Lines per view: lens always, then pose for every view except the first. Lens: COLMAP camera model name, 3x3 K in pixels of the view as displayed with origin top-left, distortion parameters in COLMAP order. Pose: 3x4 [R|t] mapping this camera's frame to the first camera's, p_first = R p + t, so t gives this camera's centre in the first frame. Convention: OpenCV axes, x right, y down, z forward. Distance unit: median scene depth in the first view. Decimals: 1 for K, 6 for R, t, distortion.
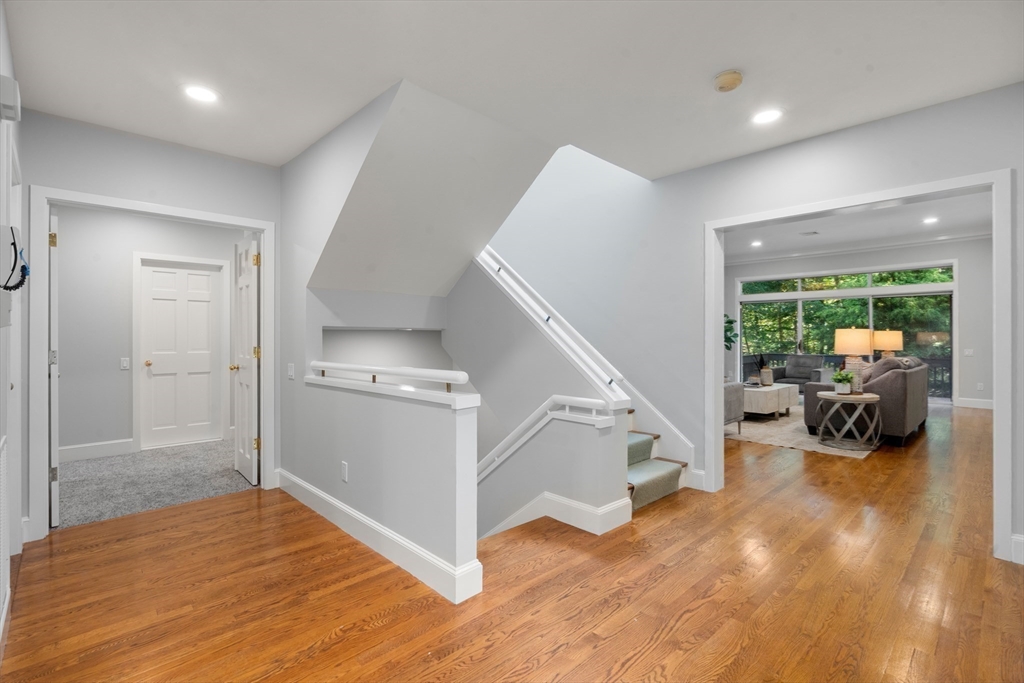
lens RADIAL K [[467.6, 0, 512.0], [0, 467.6, 341.5], [0, 0, 1]] dist [-0.002302, -0.000805]
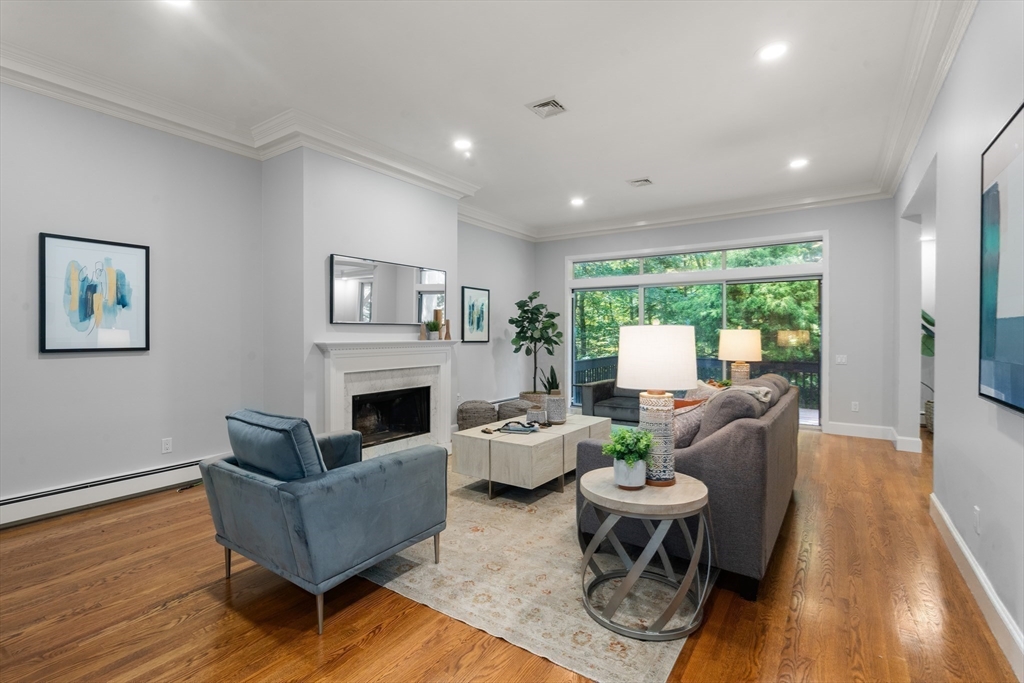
lens RADIAL K [[467.6, 0, 512.0], [0, 467.6, 341.5], [0, 0, 1]] dist [-0.002302, -0.000805]
pose [[0.979319, -0.001766, 0.202315, 0.518264], [-0.000173, 0.999954, 0.009566, -0.017487], [-0.202323, -0.009403, 0.979274, 0.613022]]
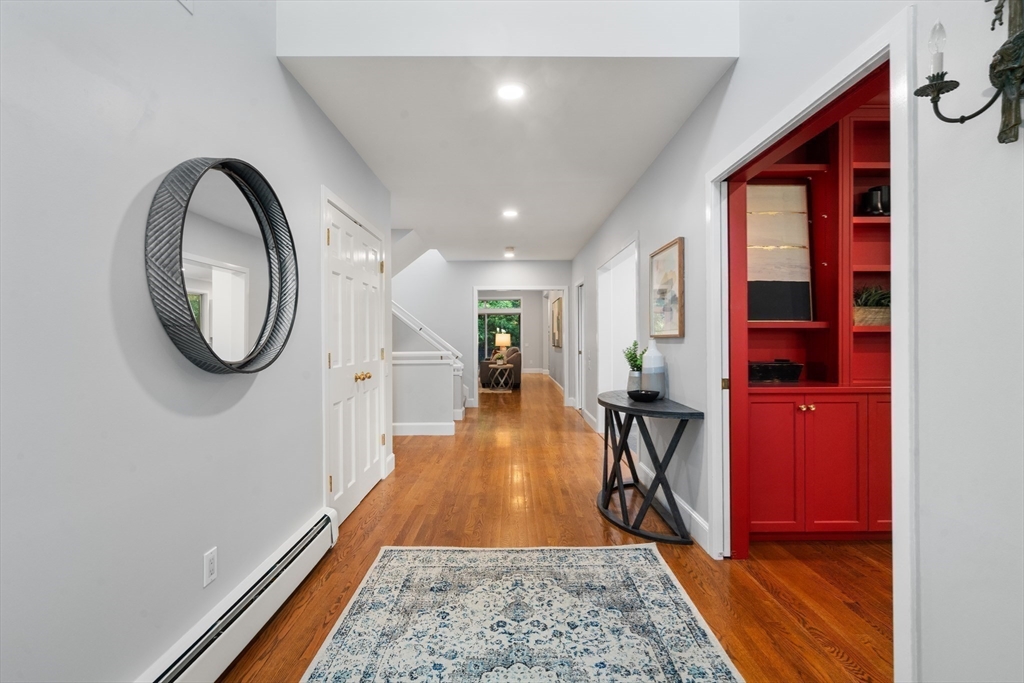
lens RADIAL K [[467.6, 0, 512.0], [0, 467.6, 341.5], [0, 0, 1]] dist [-0.002302, -0.000805]
pose [[0.685987, -0.008468, 0.727565, -0.743860], [0.008604, 0.999957, 0.003527, 0.001048], [-0.727563, 0.003841, 0.686030, -0.452092]]
